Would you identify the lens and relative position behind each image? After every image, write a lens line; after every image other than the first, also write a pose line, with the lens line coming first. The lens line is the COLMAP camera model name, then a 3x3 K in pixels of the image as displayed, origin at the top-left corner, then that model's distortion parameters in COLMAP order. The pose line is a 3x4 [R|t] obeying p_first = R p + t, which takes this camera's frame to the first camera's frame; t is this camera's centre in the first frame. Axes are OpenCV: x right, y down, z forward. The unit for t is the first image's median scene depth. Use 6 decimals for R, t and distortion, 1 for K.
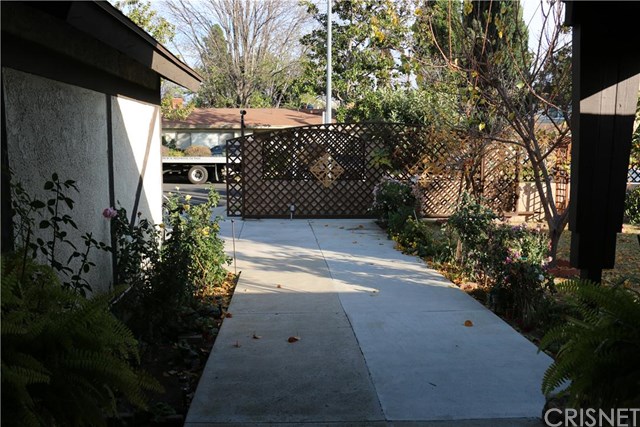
lens RADIAL K [[580.0, 0, 320.0], [0, 580.0, 213.5], [0, 0, 1]] dist [-0.166727, 0.227438]
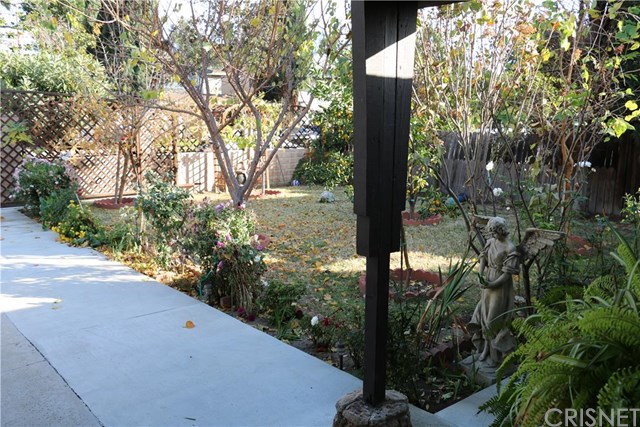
lens RADIAL K [[580.0, 0, 320.0], [0, 580.0, 213.5], [0, 0, 1]] dist [-0.166727, 0.227438]
pose [[0.806592, -0.103155, 0.582038, -0.038606], [0.073259, 0.994509, 0.074735, -0.013544], [-0.586551, -0.017641, 0.809720, 0.114260]]
